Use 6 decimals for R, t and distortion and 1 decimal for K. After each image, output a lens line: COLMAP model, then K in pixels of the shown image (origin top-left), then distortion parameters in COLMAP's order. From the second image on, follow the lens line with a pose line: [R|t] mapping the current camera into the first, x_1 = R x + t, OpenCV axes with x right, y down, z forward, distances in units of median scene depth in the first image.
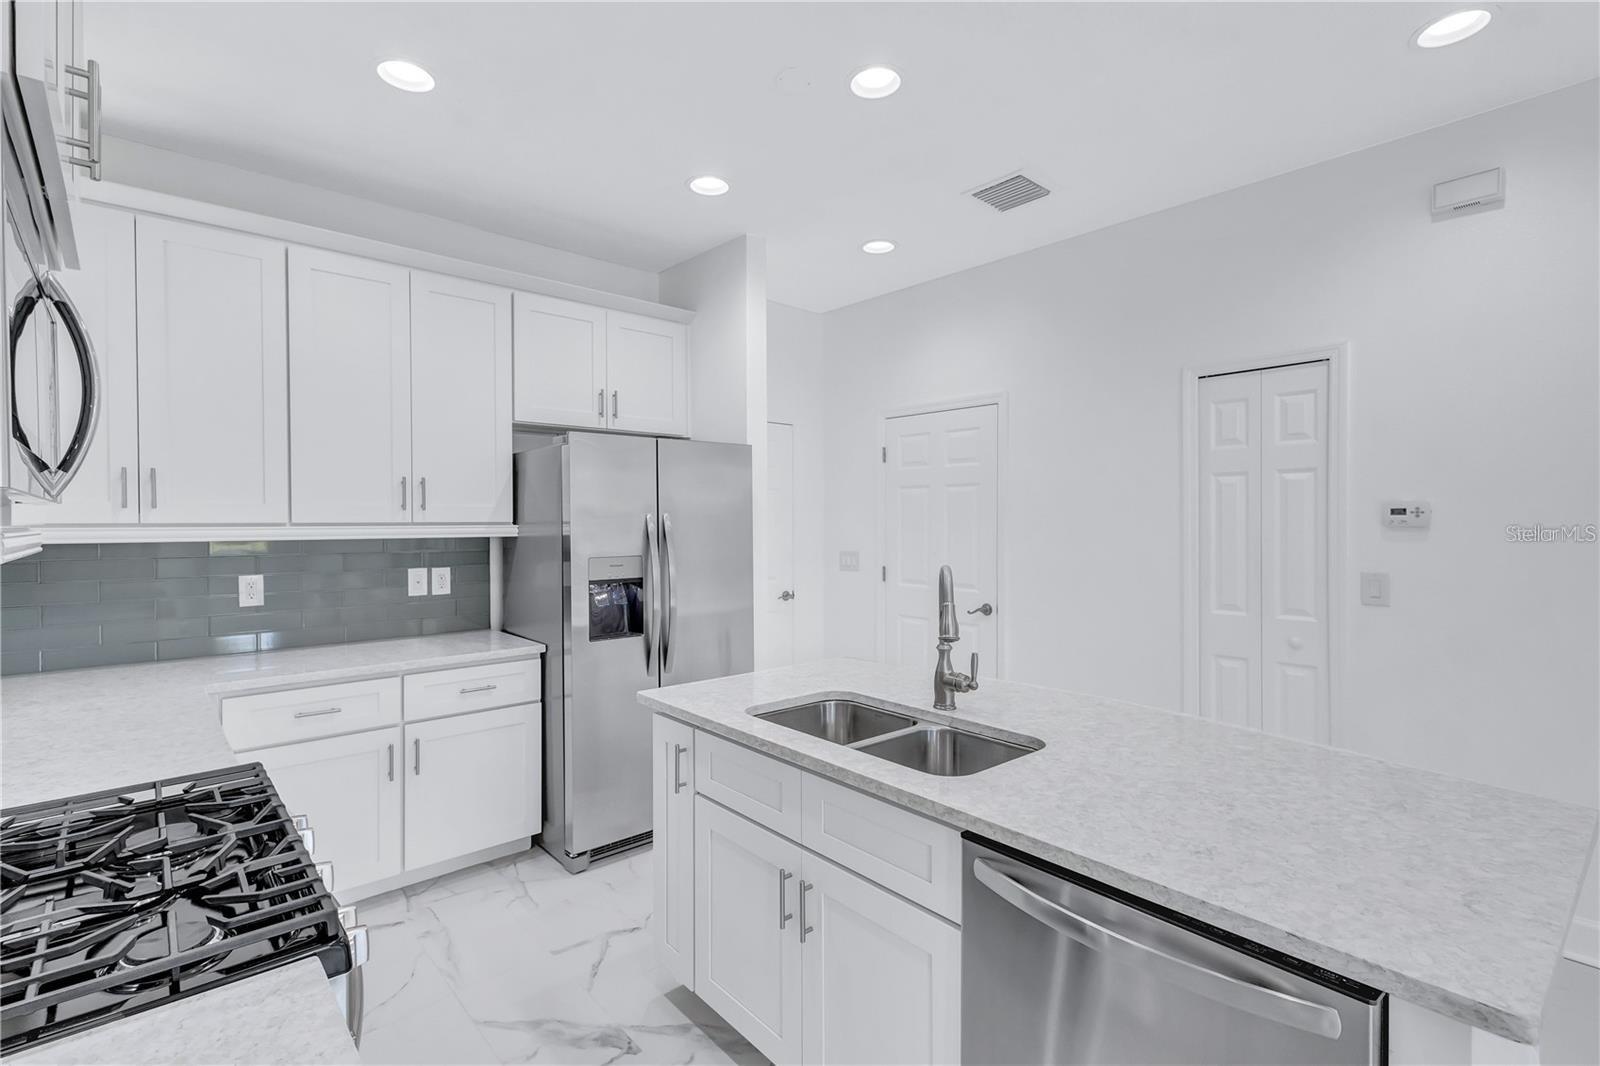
lens RADIAL K [[751.2, 0, 788.3], [0, 751.2, 527.4], [0, 0, 1]] dist [0.020031, 0.000417]
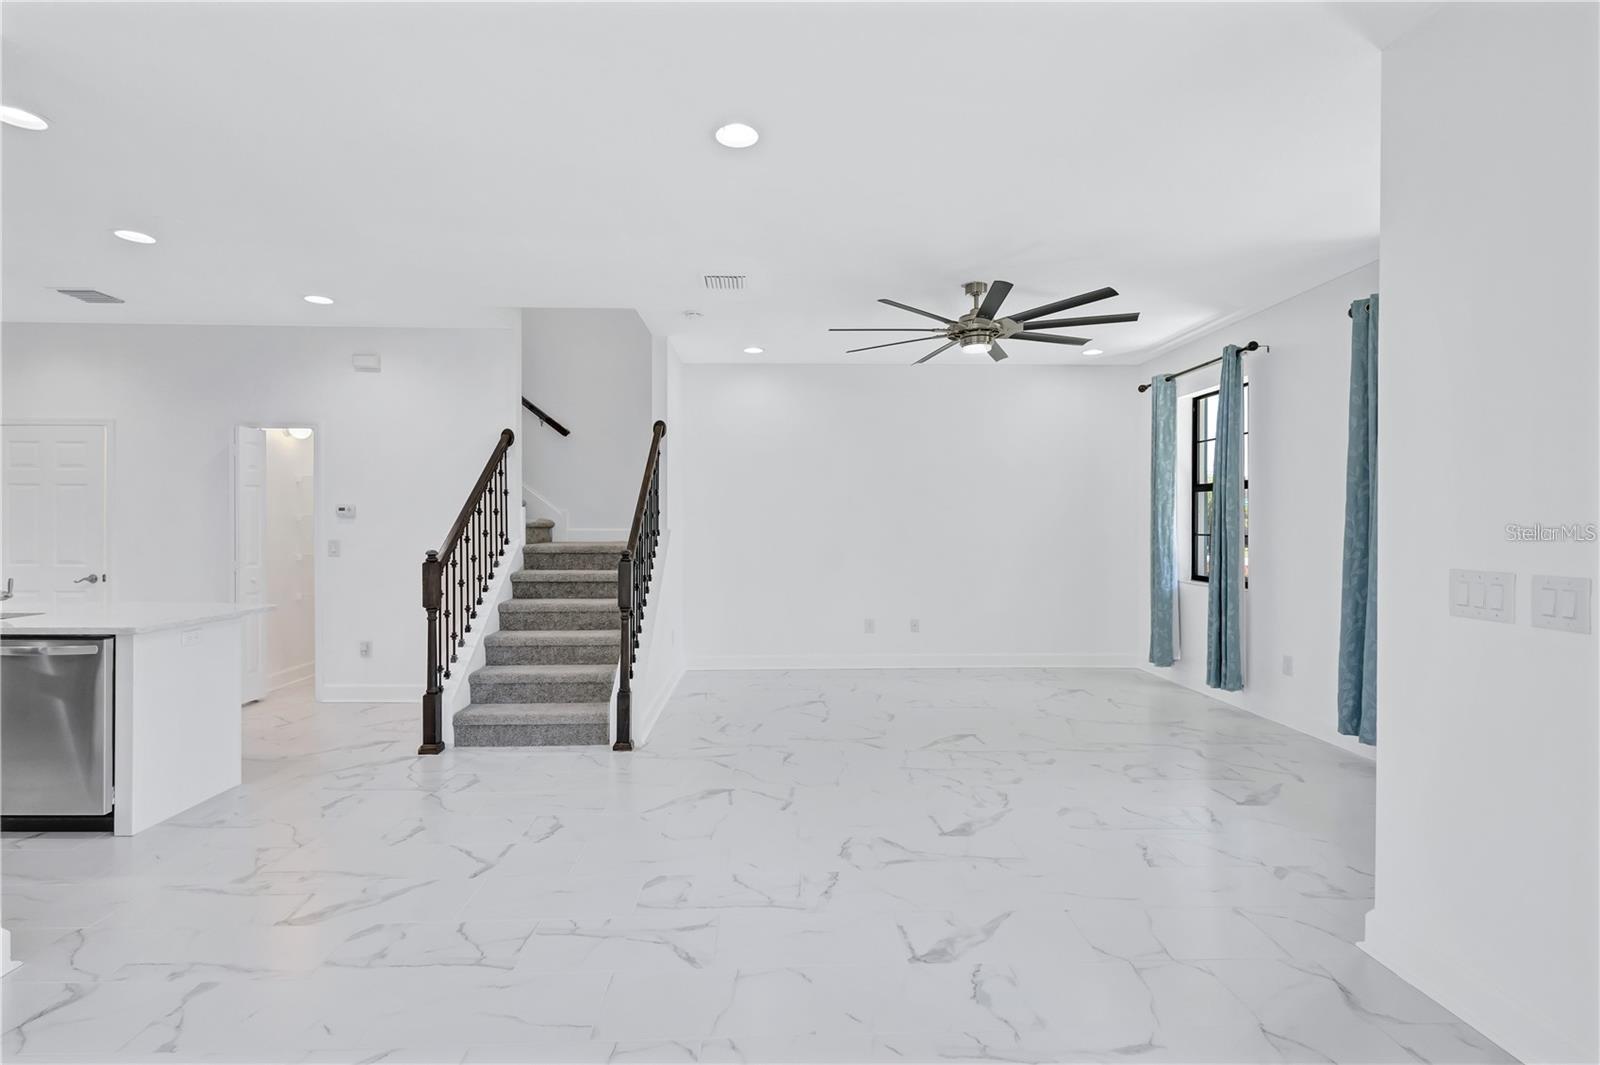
lens RADIAL K [[734.9, 0, 795.7], [0, 734.9, 525.1], [0, 0, 1]] dist [0.004693, 0.000990]
pose [[0.625292, 0.002367, 0.780388, 0.018046], [0.002876, 0.999982, -0.005338, 0.031350], [-0.780386, 0.005582, 0.625273, -1.029718]]
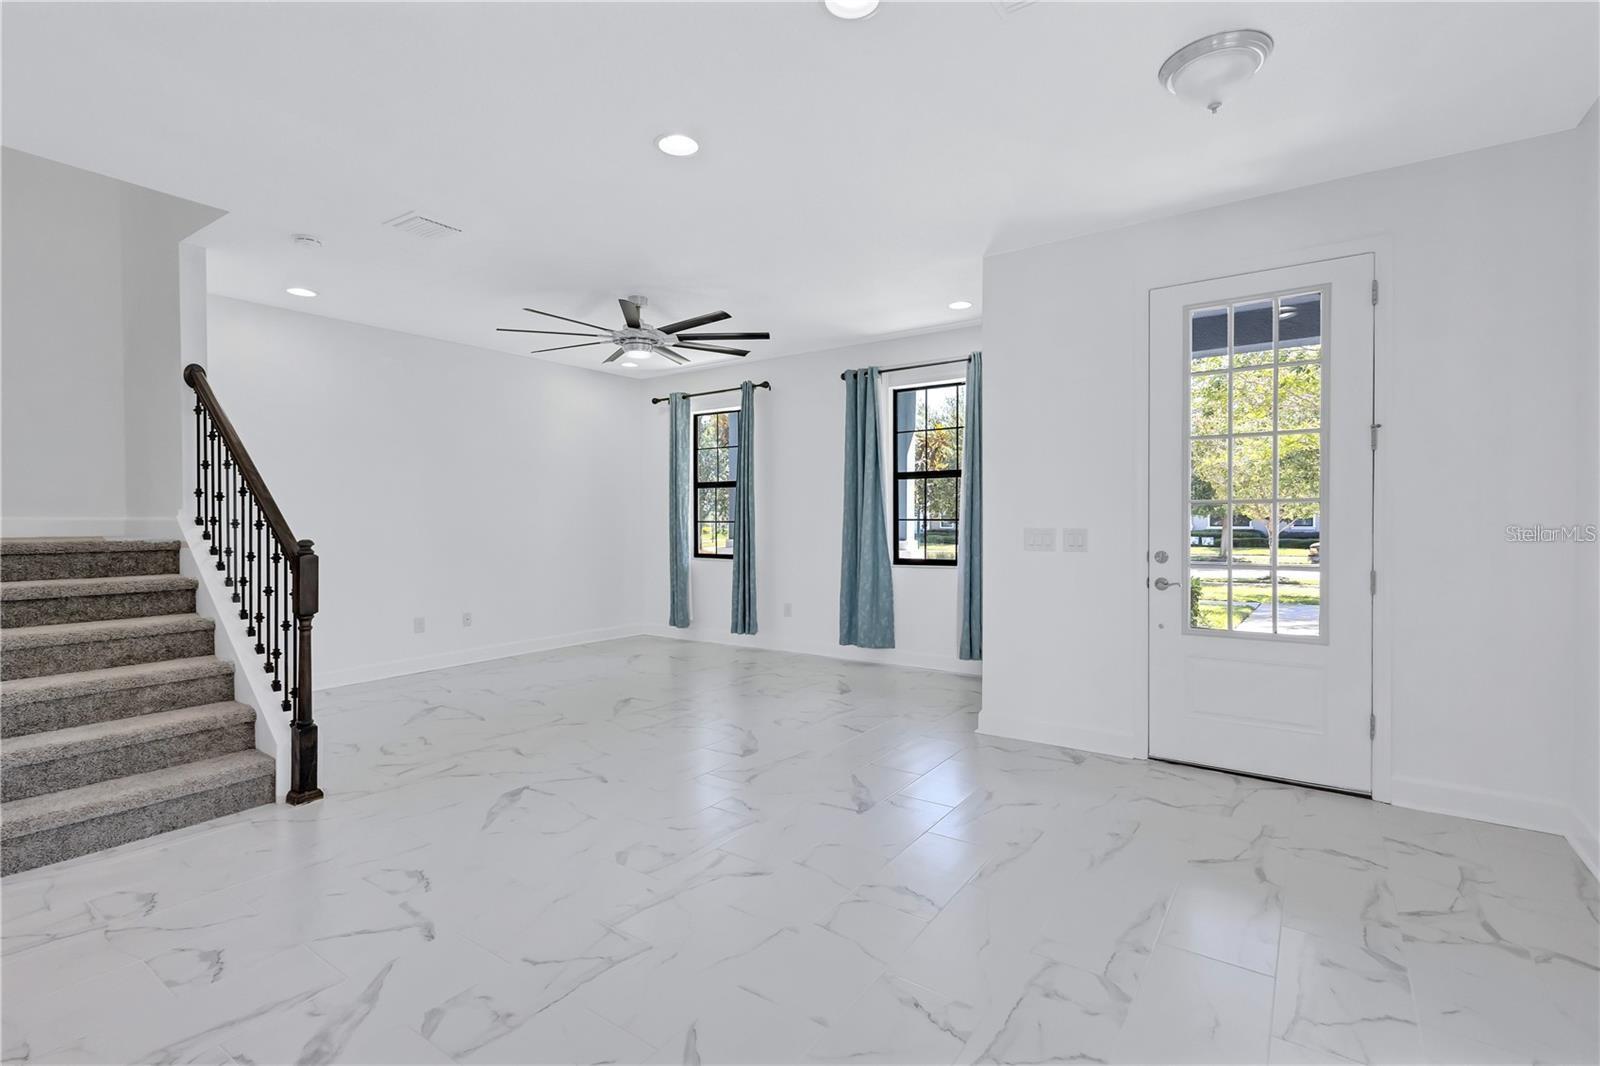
lens RADIAL K [[737.7, 0, 797.1], [0, 737.7, 529.9], [0, 0, 1]] dist [0.003044, 0.000425]
pose [[-0.247085, -0.008997, 0.968952, -0.300432], [0.011374, 0.999861, 0.012184, 0.050332], [-0.968927, 0.014032, -0.246948, -0.351668]]
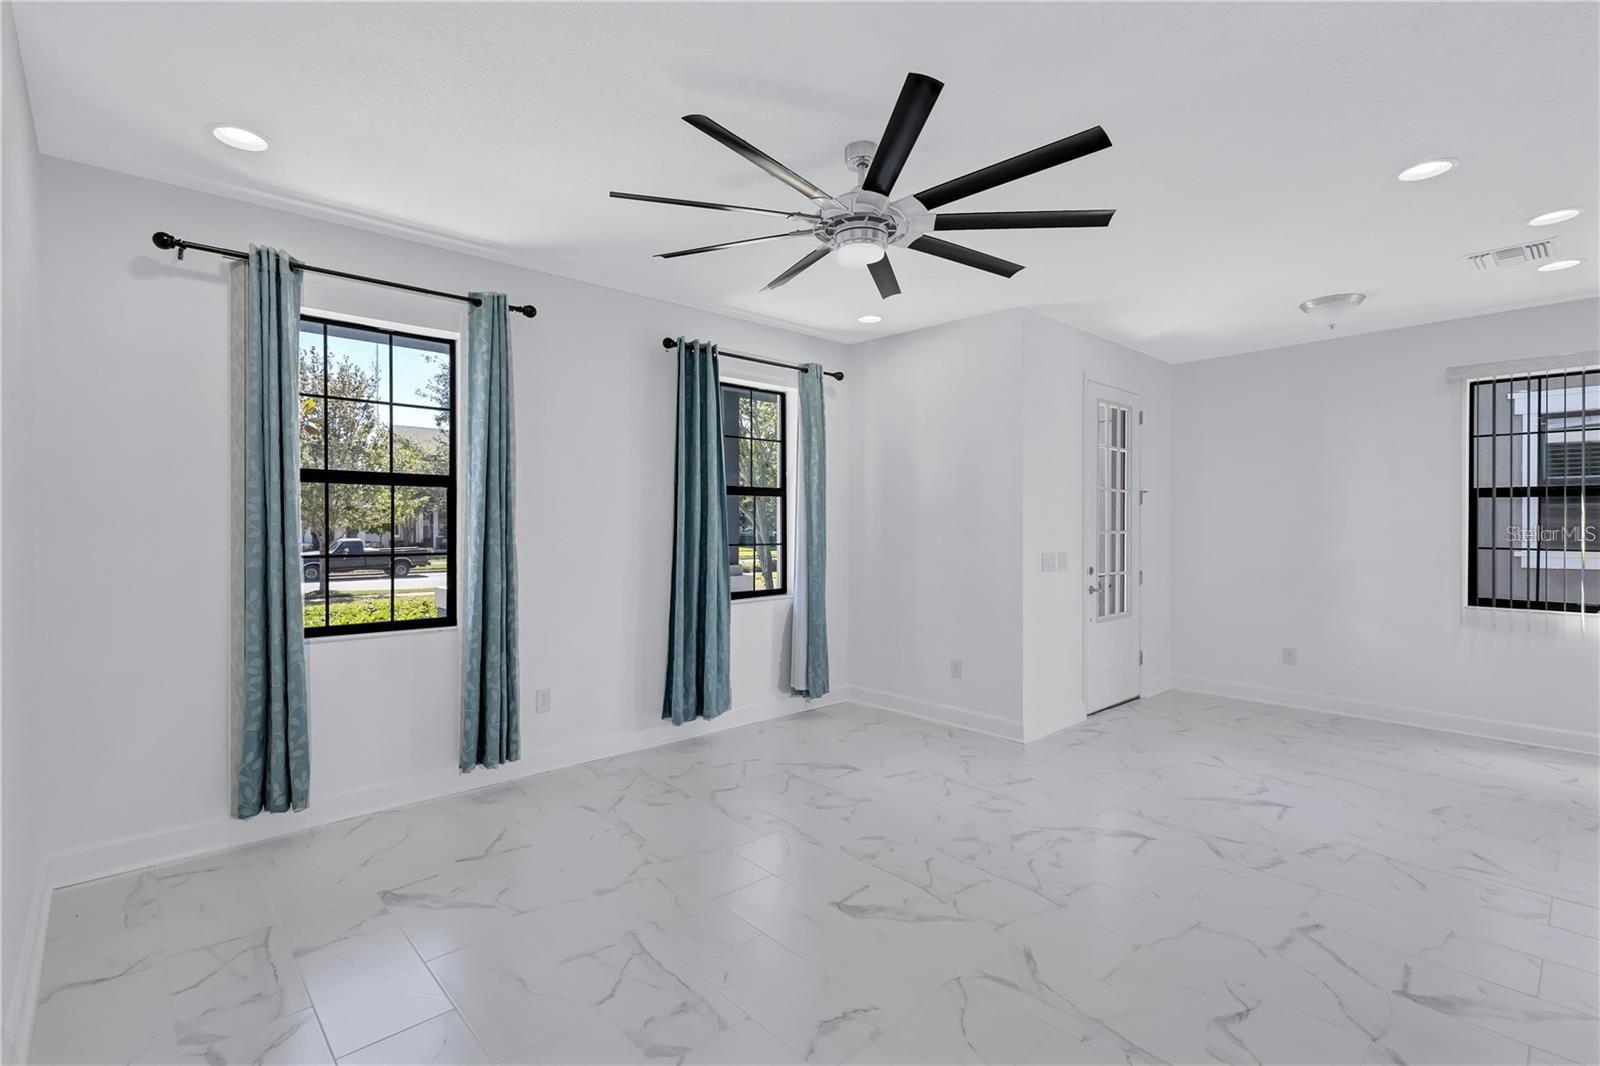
lens RADIAL K [[726.3, 0, 789.2], [0, 726.3, 533.8], [0, 0, 1]] dist [0.001307, 0.000111]
pose [[-0.999760, 0.003558, -0.021616, 1.440297], [0.003143, 0.999811, 0.019169, -0.003692], [0.021680, 0.019096, -0.999583, 0.431633]]
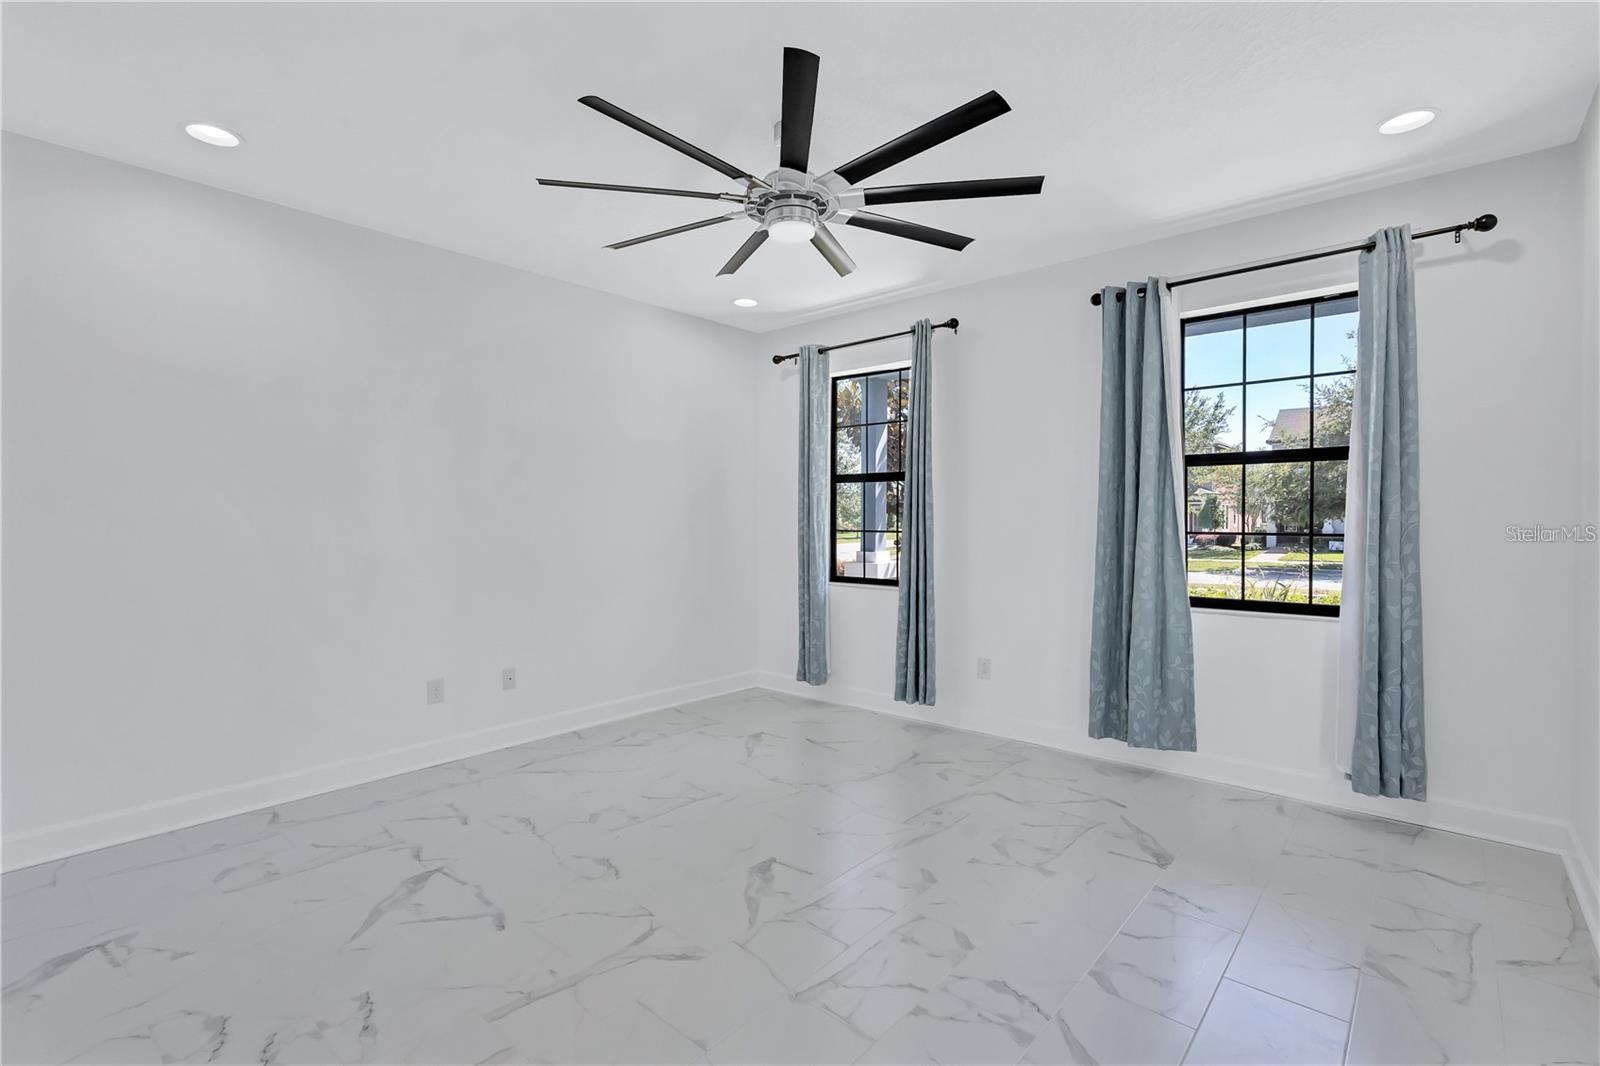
lens RADIAL K [[734.9, 0, 795.7], [0, 734.9, 525.6], [0, 0, 1]] dist [0.004693, 0.000990]
pose [[-0.144866, -0.005352, 0.989437, 0.481867], [0.006946, 0.999955, 0.006425, 0.025774], [-0.989427, 0.007803, -0.144823, -0.295976]]
